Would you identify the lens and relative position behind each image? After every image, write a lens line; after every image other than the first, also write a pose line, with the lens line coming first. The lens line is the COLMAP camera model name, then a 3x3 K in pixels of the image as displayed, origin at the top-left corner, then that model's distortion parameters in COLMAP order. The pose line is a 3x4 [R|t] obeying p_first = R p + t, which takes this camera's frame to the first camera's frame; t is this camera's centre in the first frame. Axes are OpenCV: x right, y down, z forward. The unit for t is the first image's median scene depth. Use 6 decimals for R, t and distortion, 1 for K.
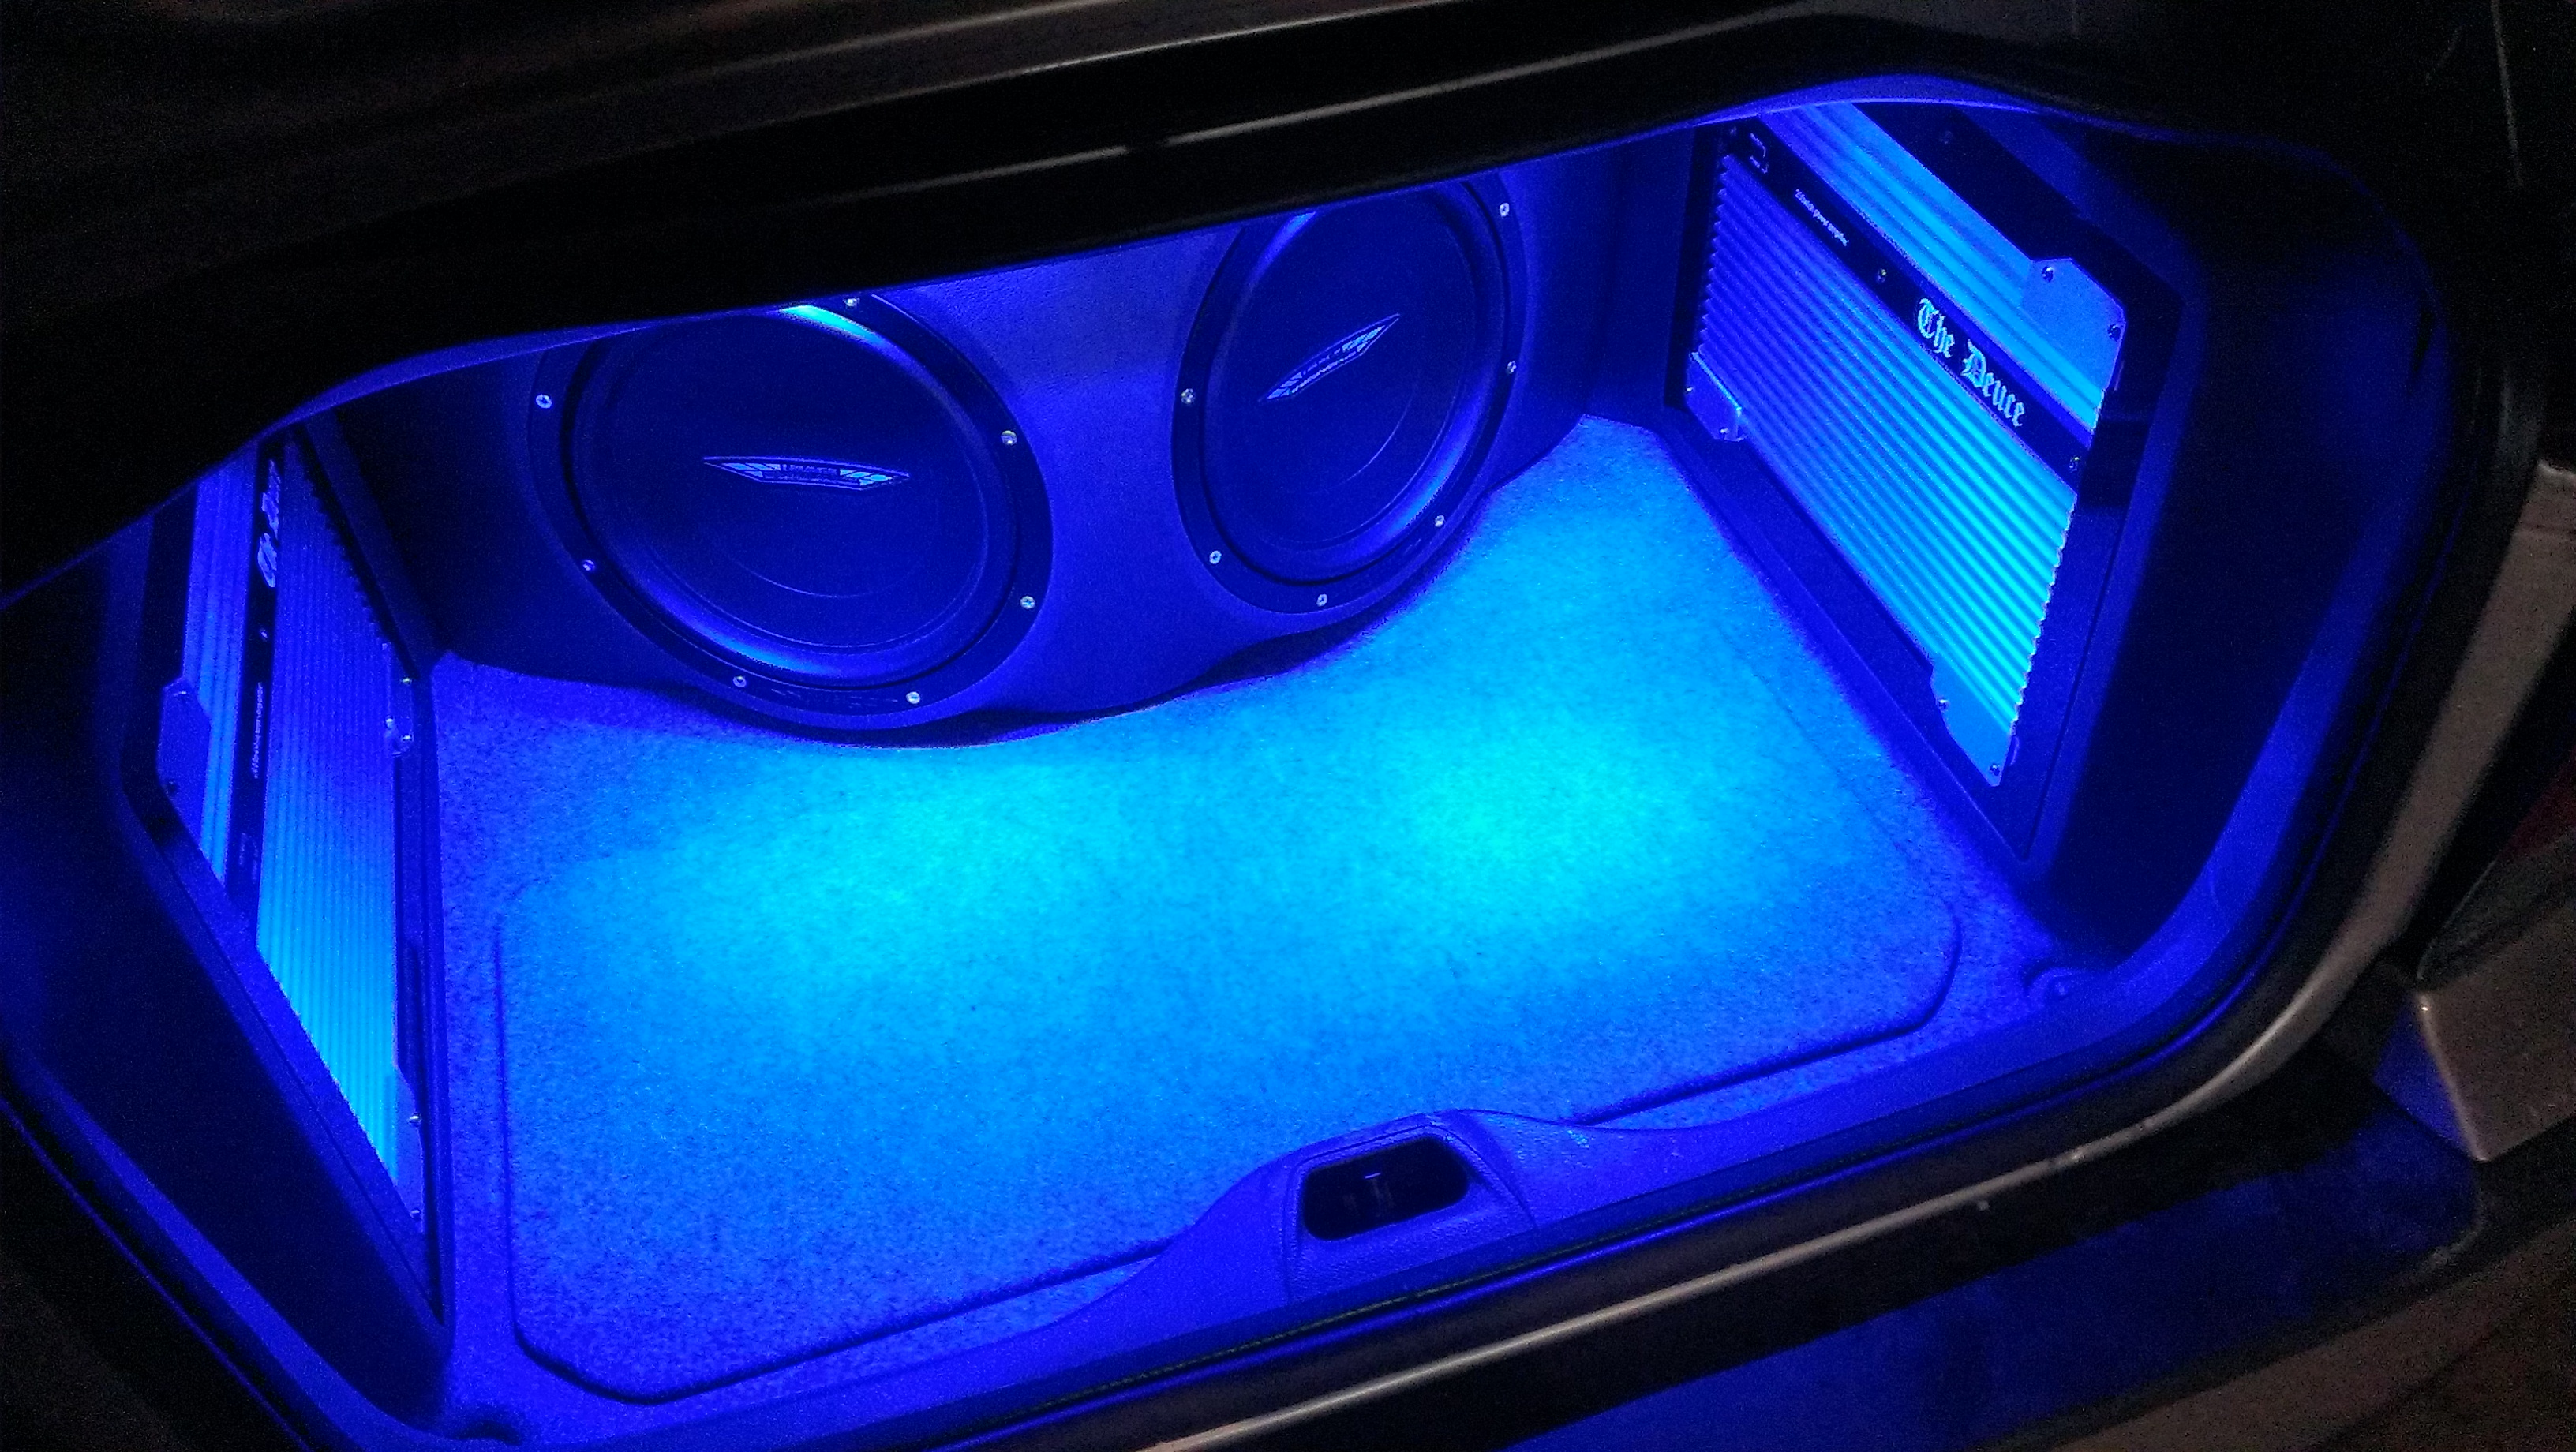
lens RADIAL K [[2056.0, 0, 1274.4], [0, 2056.0, 726.7], [0, 0, 1]] dist [0.162007, -0.291075]
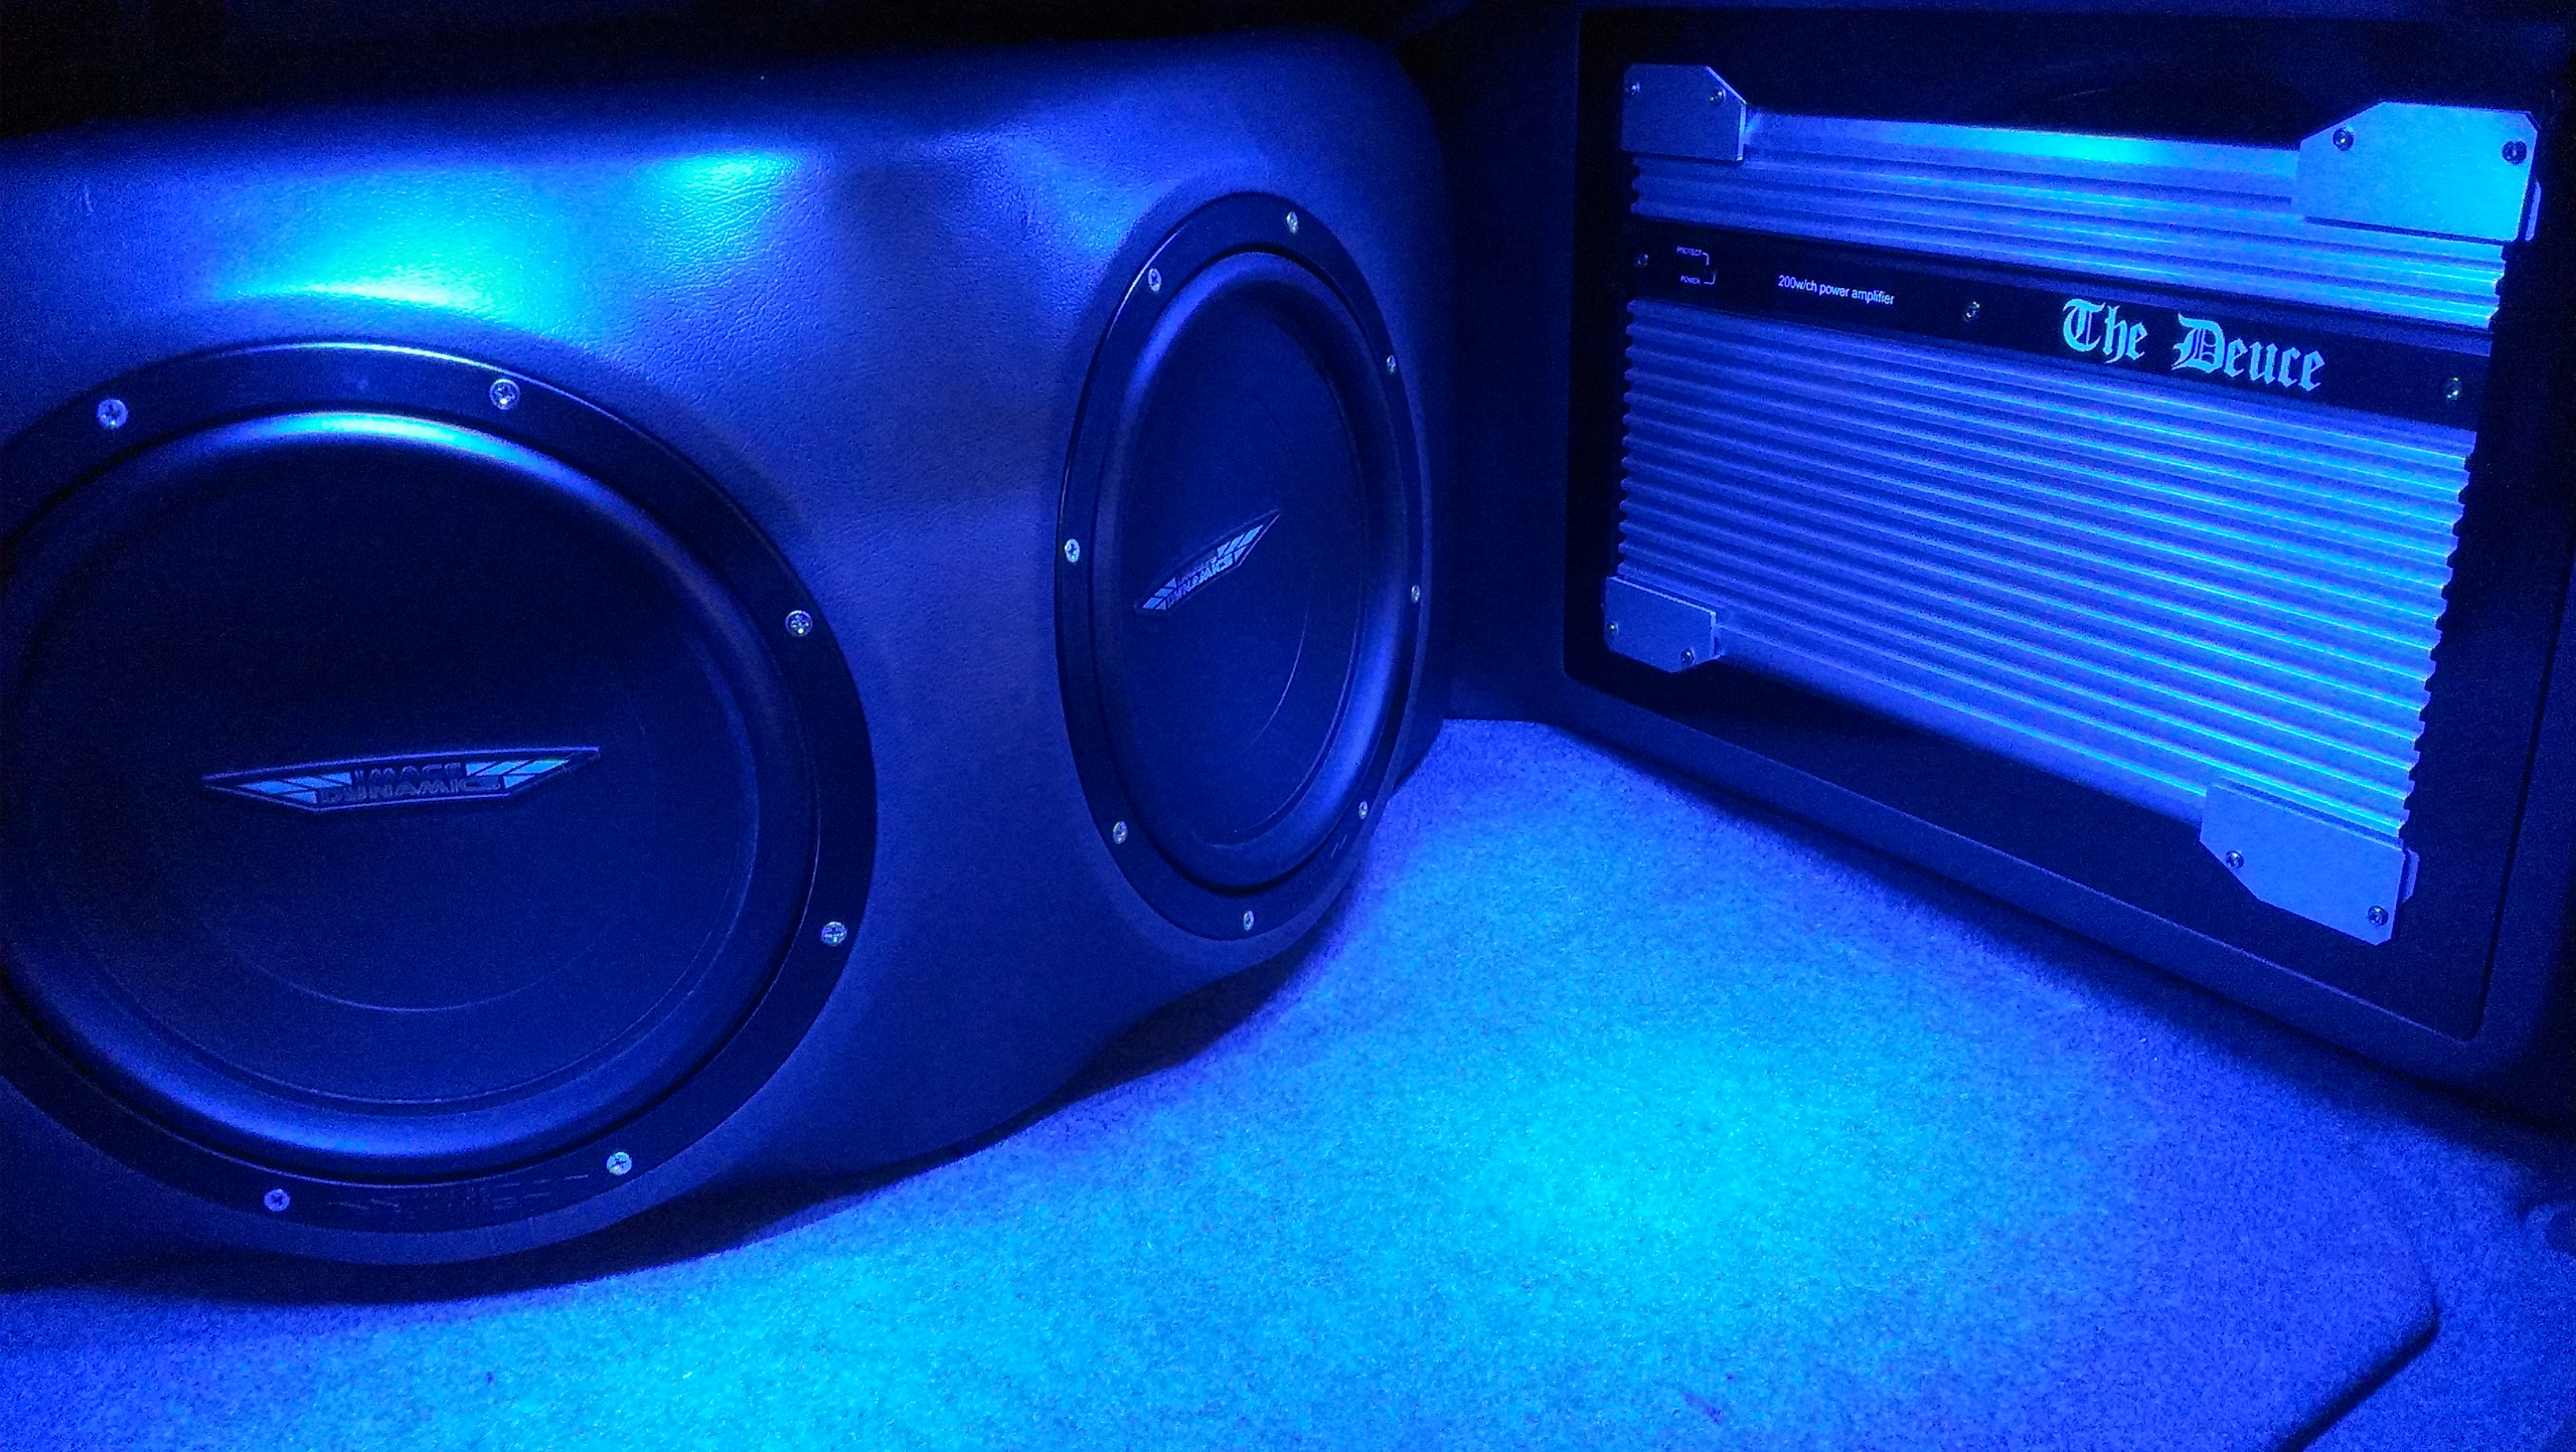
lens RADIAL K [[2044.0, 0, 1276.3], [0, 2044.0, 721.7], [0, 0, 1]] dist [0.168304, -0.286034]
pose [[0.950472, -0.113866, 0.289203, -0.159132], [0.205584, 0.928172, -0.310214, 0.089256], [-0.233107, 0.354305, 0.905610, 0.413514]]
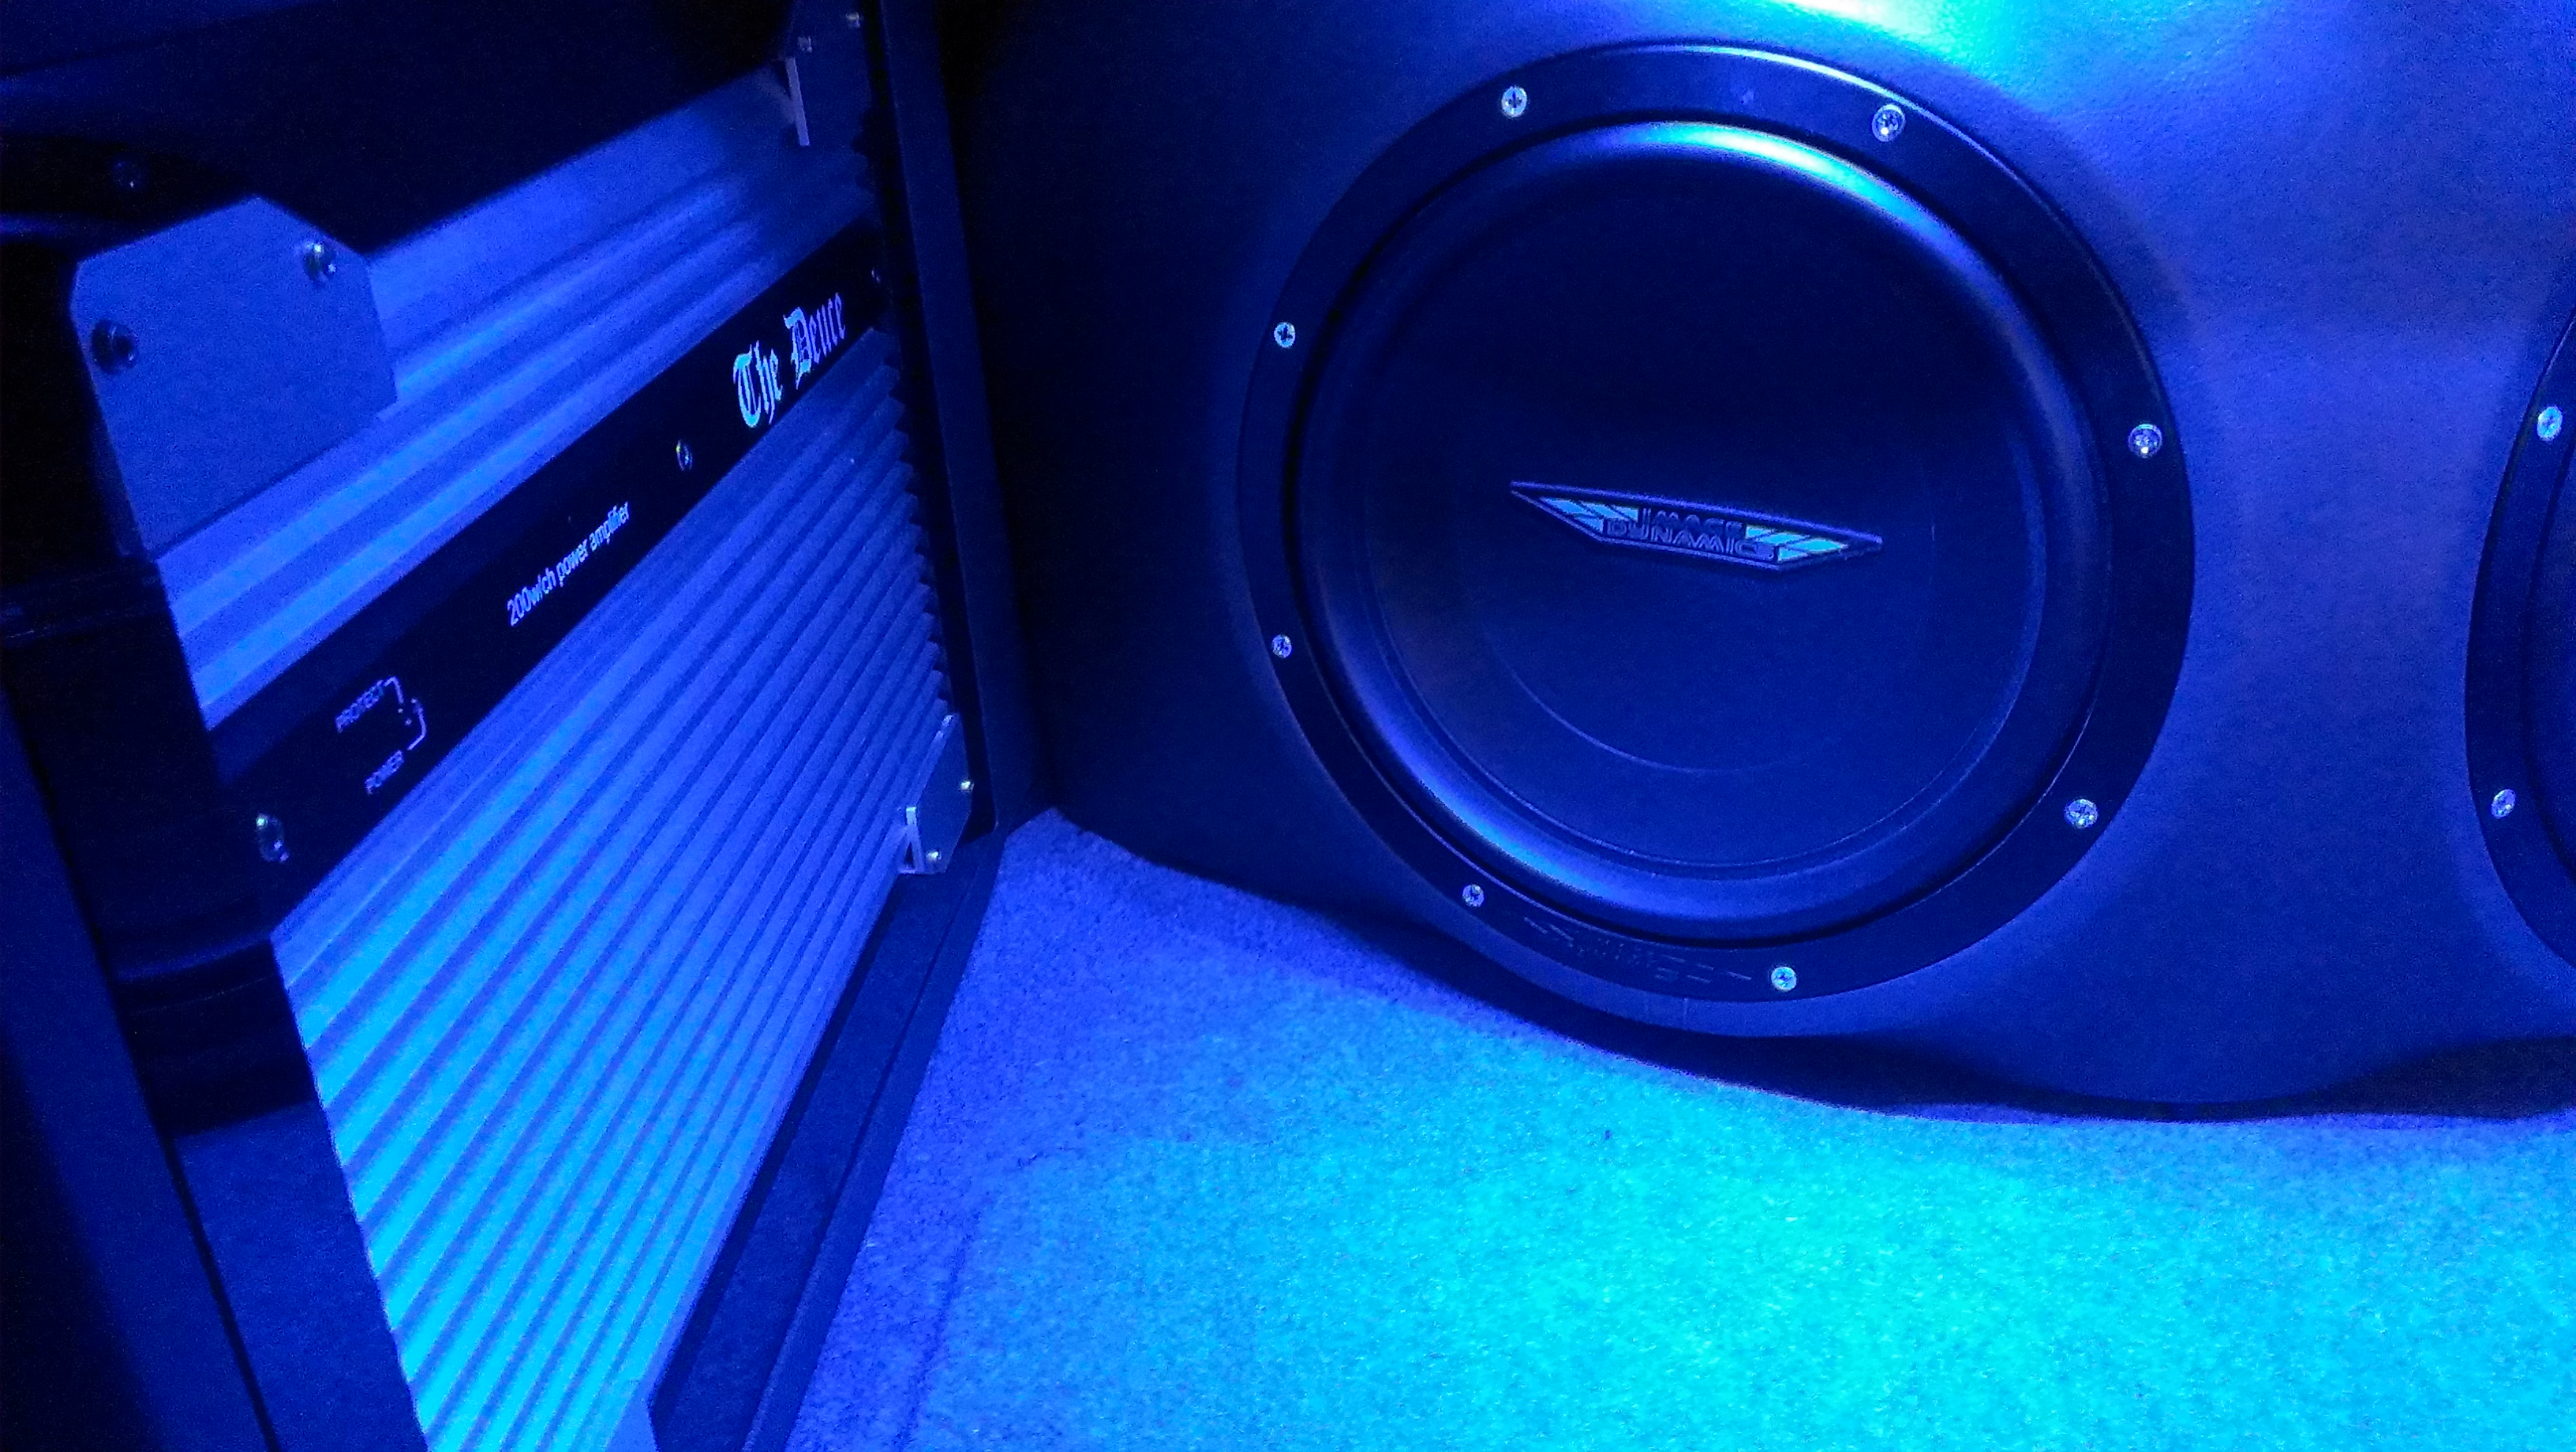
lens RADIAL K [[2044.0, 0, 1276.3], [0, 2044.0, 721.7], [0, 0, 1]] dist [0.168304, -0.286034]
pose [[0.930592, 0.157124, -0.330621, -0.134713], [-0.240815, 0.943007, -0.229664, 0.078571], [0.275692, 0.293342, 0.915393, 0.474908]]
